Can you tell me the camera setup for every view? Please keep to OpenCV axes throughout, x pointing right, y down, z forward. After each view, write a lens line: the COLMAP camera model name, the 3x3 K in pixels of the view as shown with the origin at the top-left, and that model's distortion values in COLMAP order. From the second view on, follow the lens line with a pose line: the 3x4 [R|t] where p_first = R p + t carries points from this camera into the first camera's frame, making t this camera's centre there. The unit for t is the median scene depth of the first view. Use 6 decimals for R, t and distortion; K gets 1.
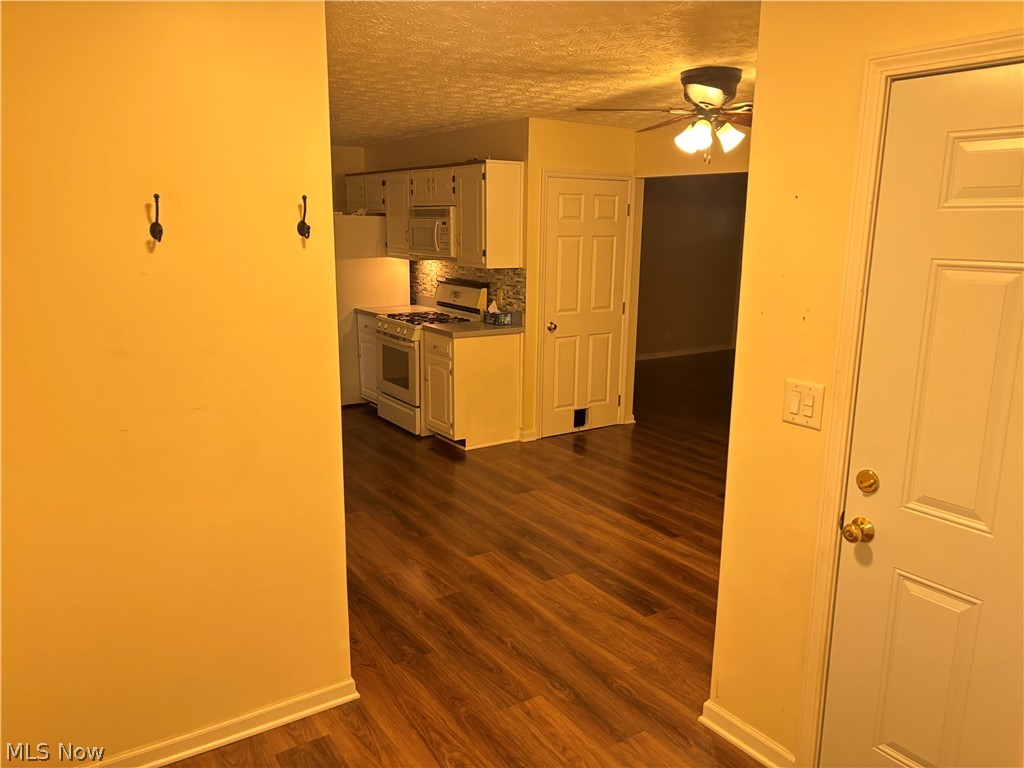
lens RADIAL K [[766.8, 0, 514.5], [0, 766.8, 387.6], [0, 0, 1]] dist [0.049120, -0.057498]
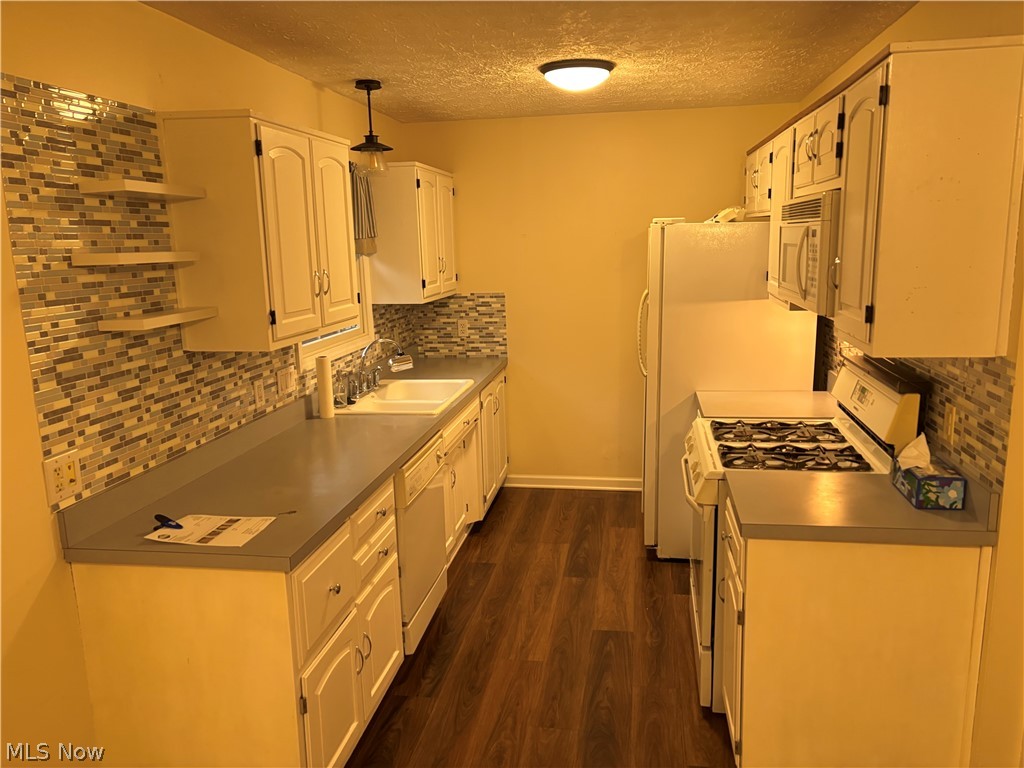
lens RADIAL K [[766.8, 0, 508.7], [0, 766.8, 390.7], [0, 0, 1]] dist [0.049120, -0.057498]
pose [[0.730230, 0.100032, -0.675839, 0.078929], [-0.105139, 0.993893, 0.033508, -0.128048], [0.675063, 0.046588, 0.736287, 0.596323]]
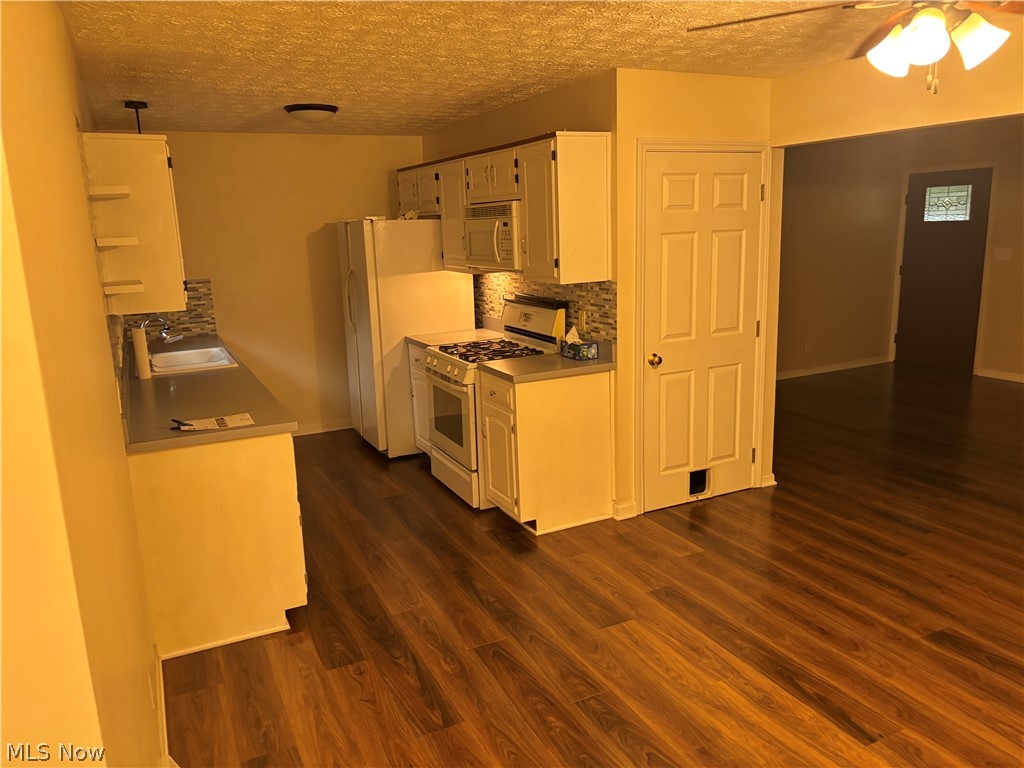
lens RADIAL K [[766.8, 0, 508.7], [0, 766.8, 388.1], [0, 0, 1]] dist [0.049120, -0.057498]
pose [[0.988217, -0.016839, -0.152130, 0.022345], [0.017334, 0.999848, 0.001927, -0.057794], [0.152075, -0.004541, 0.988359, 0.270408]]
